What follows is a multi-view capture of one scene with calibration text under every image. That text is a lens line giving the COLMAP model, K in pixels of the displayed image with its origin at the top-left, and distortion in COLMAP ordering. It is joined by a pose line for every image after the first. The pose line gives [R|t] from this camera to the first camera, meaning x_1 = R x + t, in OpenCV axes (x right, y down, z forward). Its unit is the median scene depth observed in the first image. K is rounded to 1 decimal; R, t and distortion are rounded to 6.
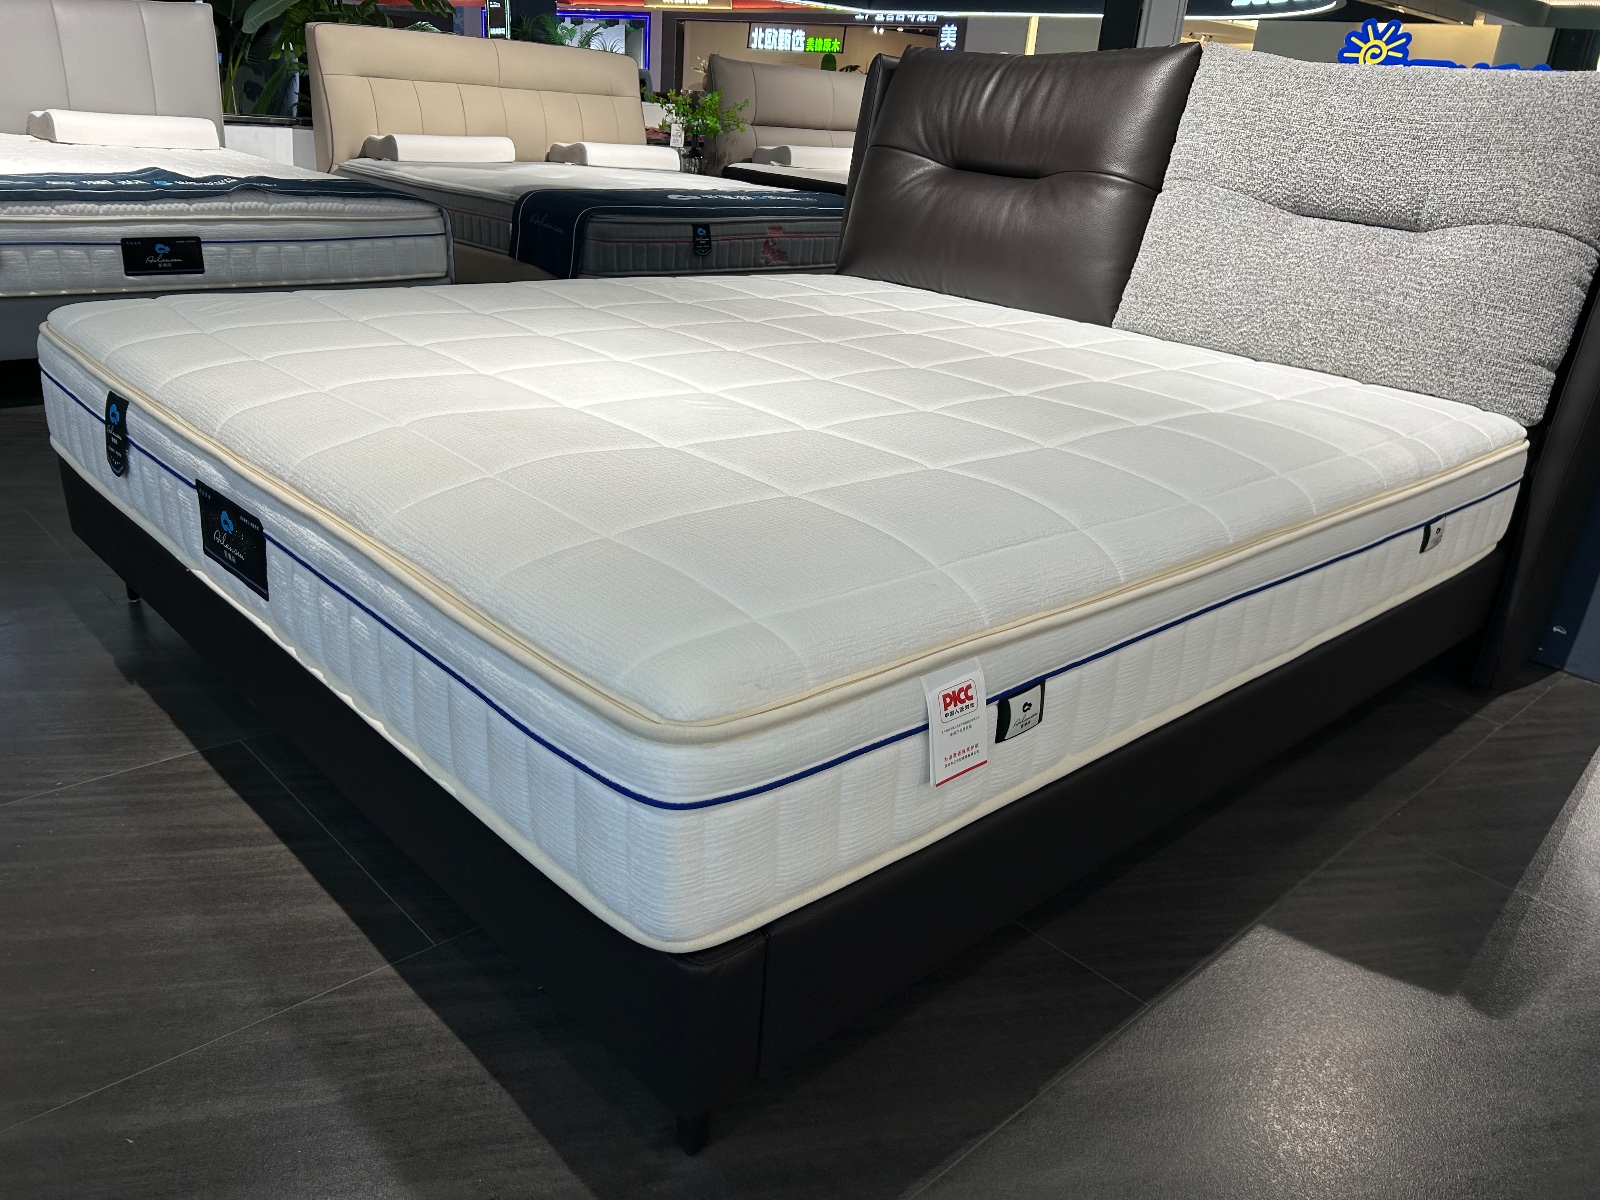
lens RADIAL K [[1243.7, 0, 896.8], [0, 1243.7, 599.1], [0, 0, 1]] dist [0.003390, -0.005602]
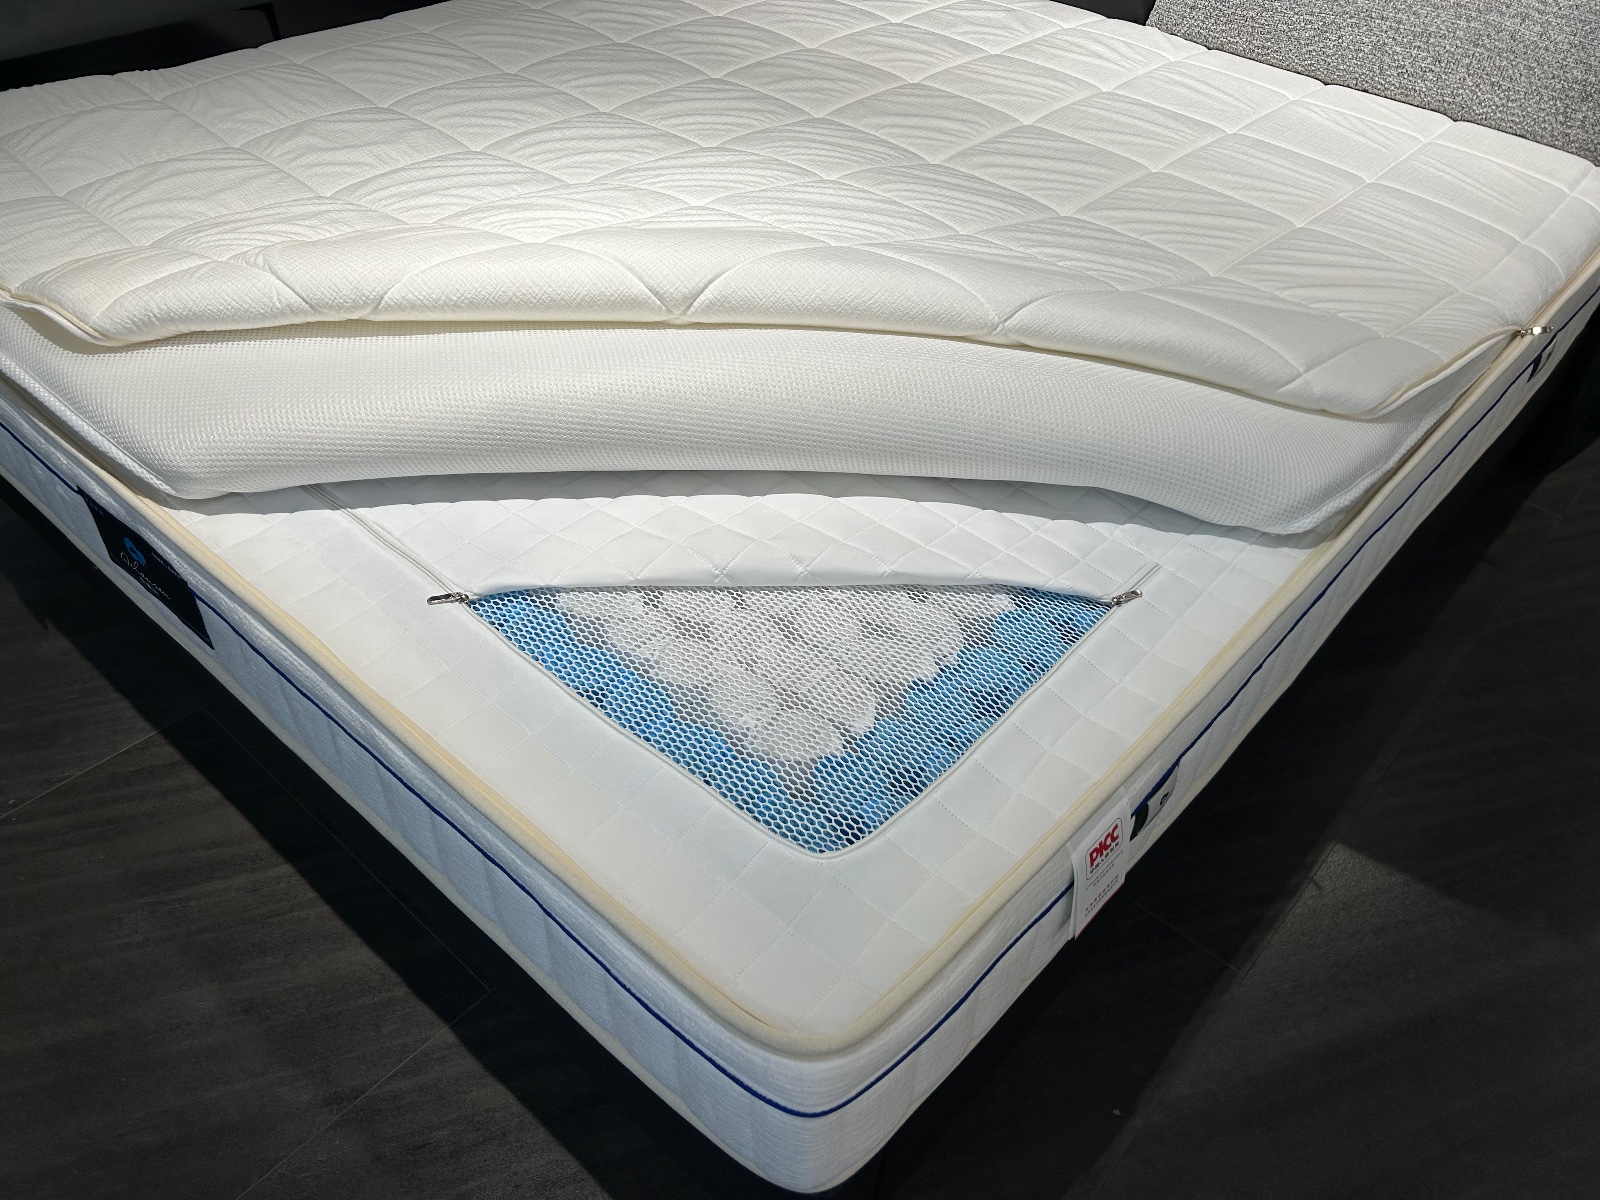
lens RADIAL K [[1214.1, 0, 893.6], [0, 1214.1, 605.6], [0, 0, 1]] dist [0.001012, -0.011385]
pose [[0.996667, -0.067478, 0.045849, -0.088133], [0.046257, 0.930361, 0.363716, -0.278687], [-0.067199, -0.360383, 0.930381, 0.227344]]
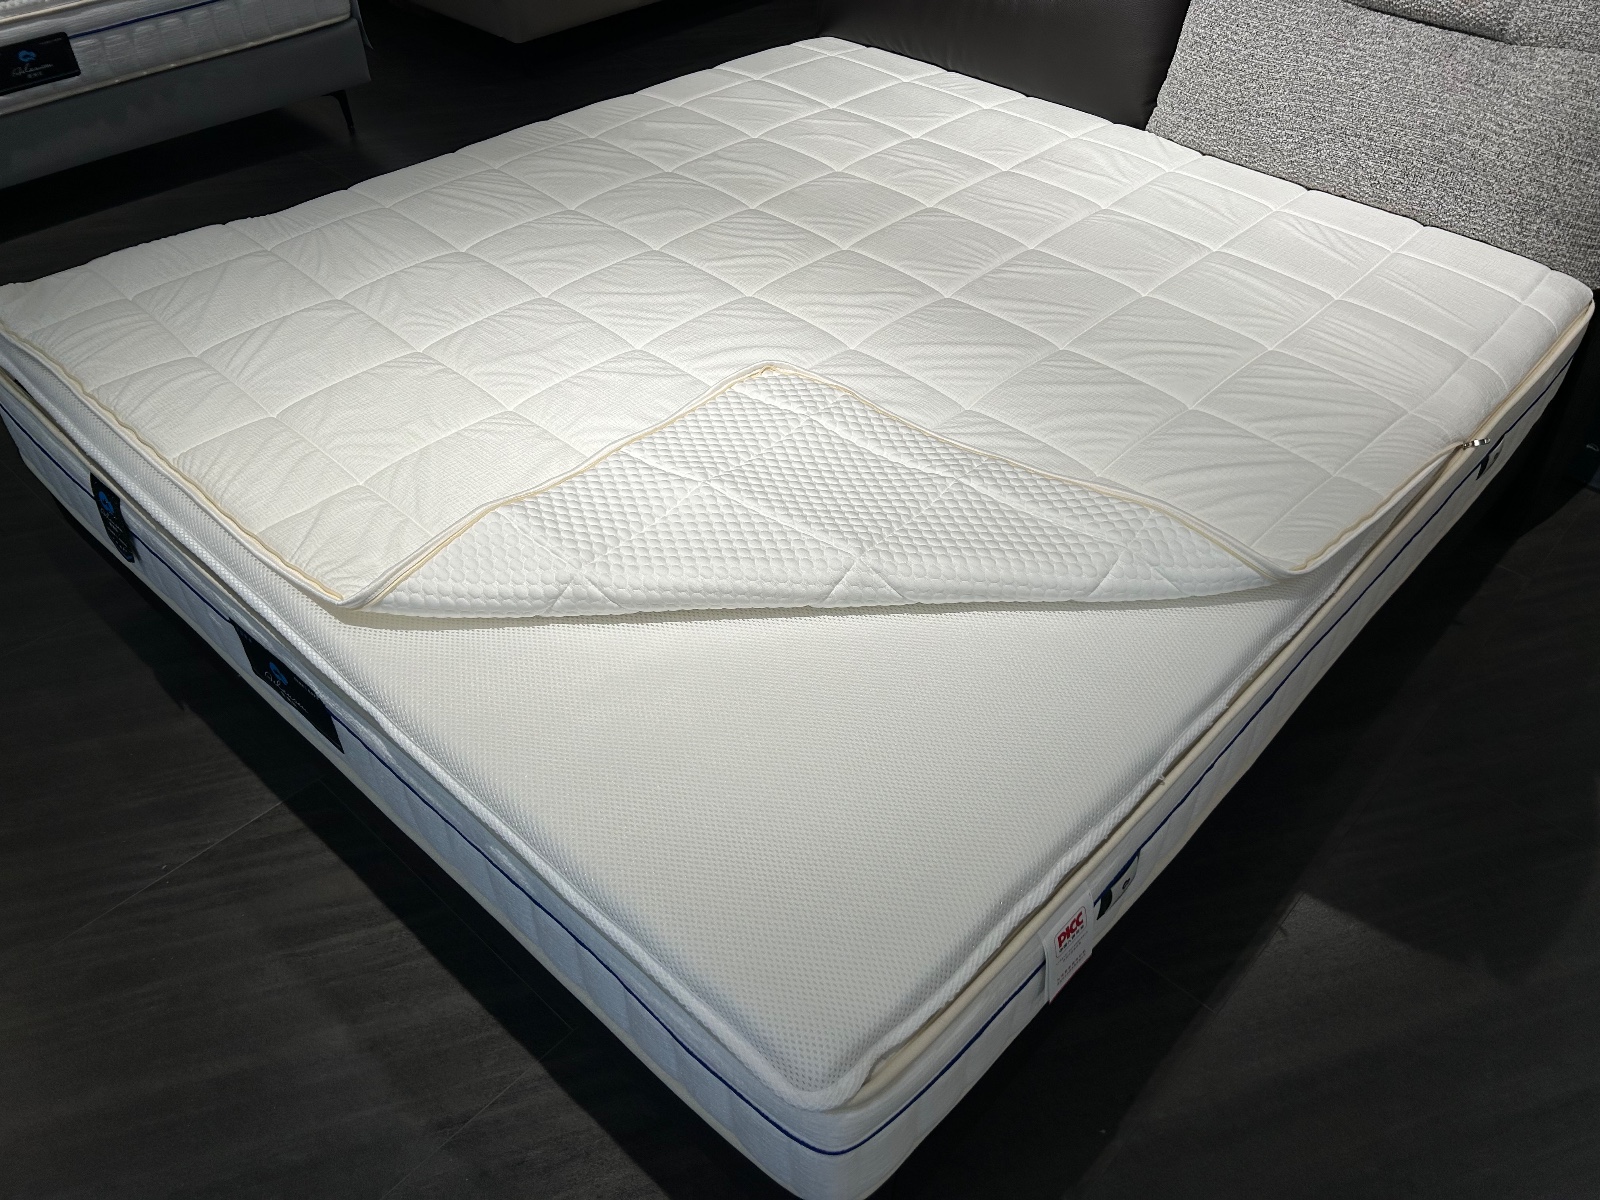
lens RADIAL K [[1220.1, 0, 907.0], [0, 1220.1, 600.5], [0, 0, 1]] dist [0.023067, -0.038910]
pose [[0.996845, -0.077333, 0.017874, -0.062682], [0.065095, 0.925399, 0.373363, -0.420760], [-0.045414, -0.371022, 0.927513, 0.118295]]
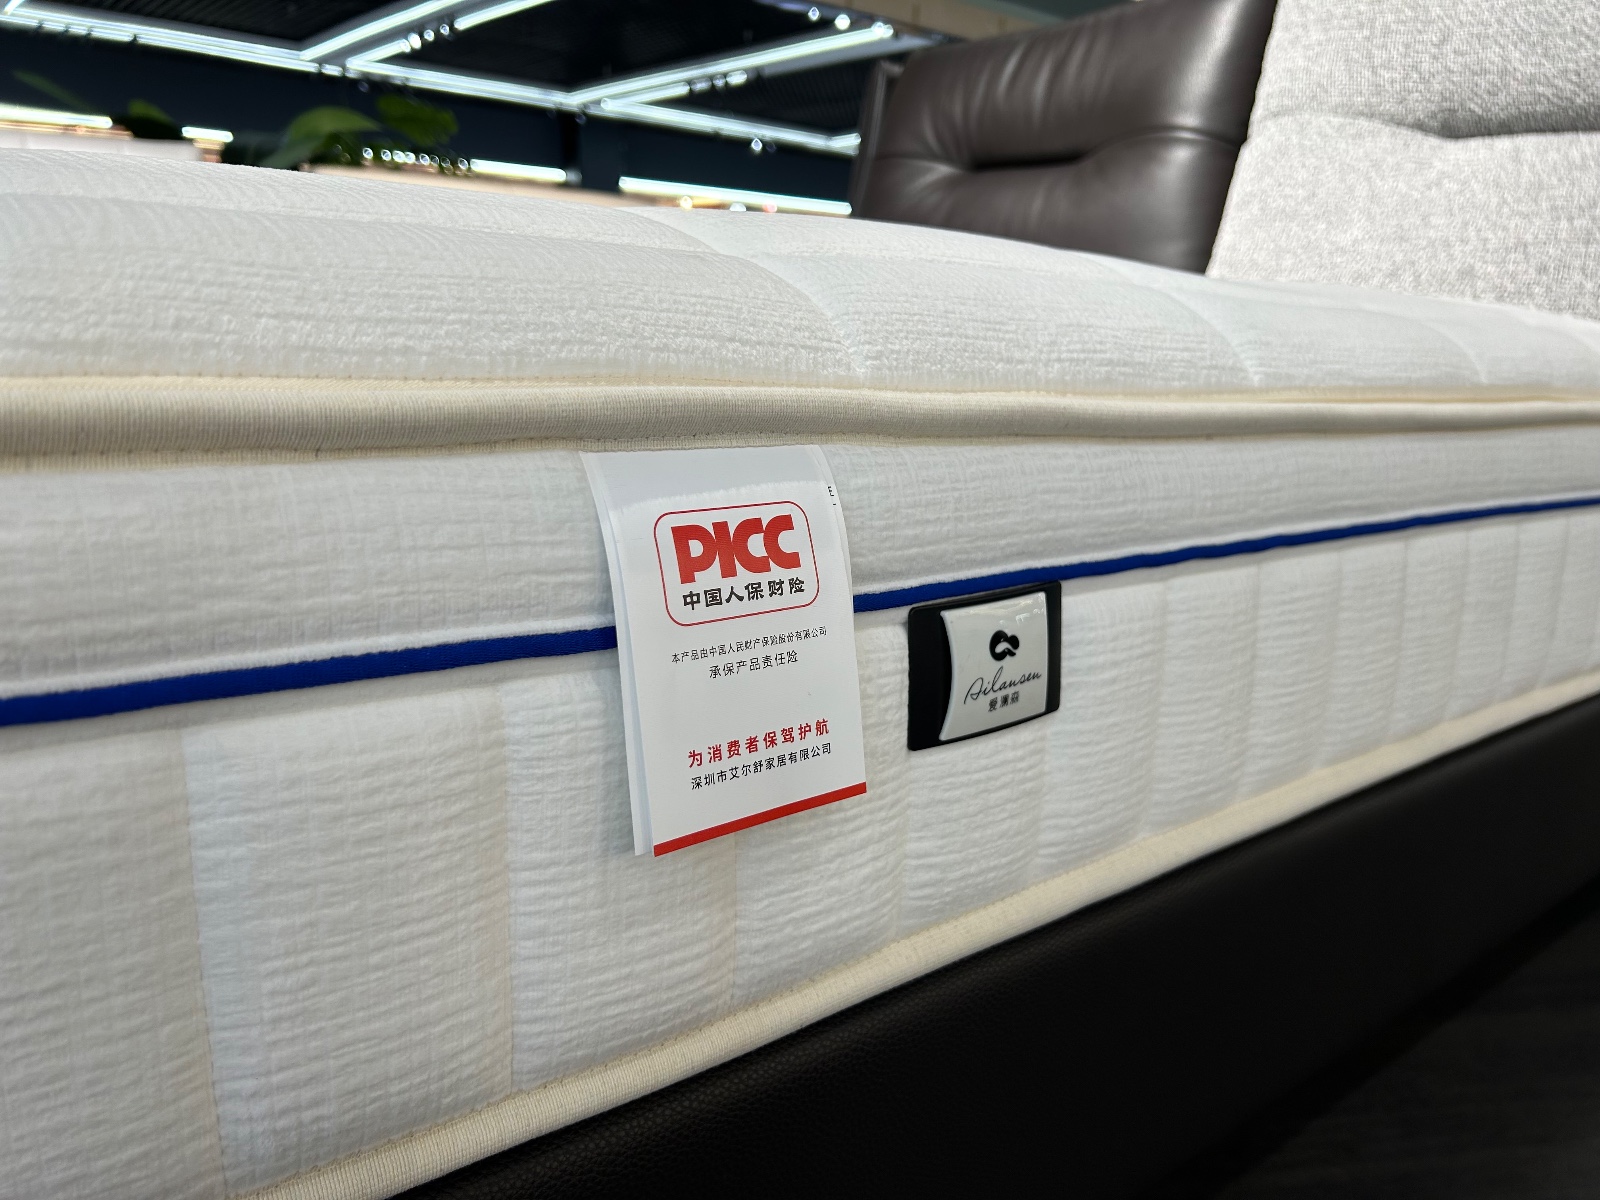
lens RADIAL K [[1243.7, 0, 896.8], [0, 1243.7, 599.1], [0, 0, 1]] dist [0.003390, -0.005602]
pose [[0.996828, -0.038904, -0.069423, 0.079465], [0.025142, 0.981638, -0.189087, 0.109903], [0.075504, 0.186742, 0.979503, 0.529687]]
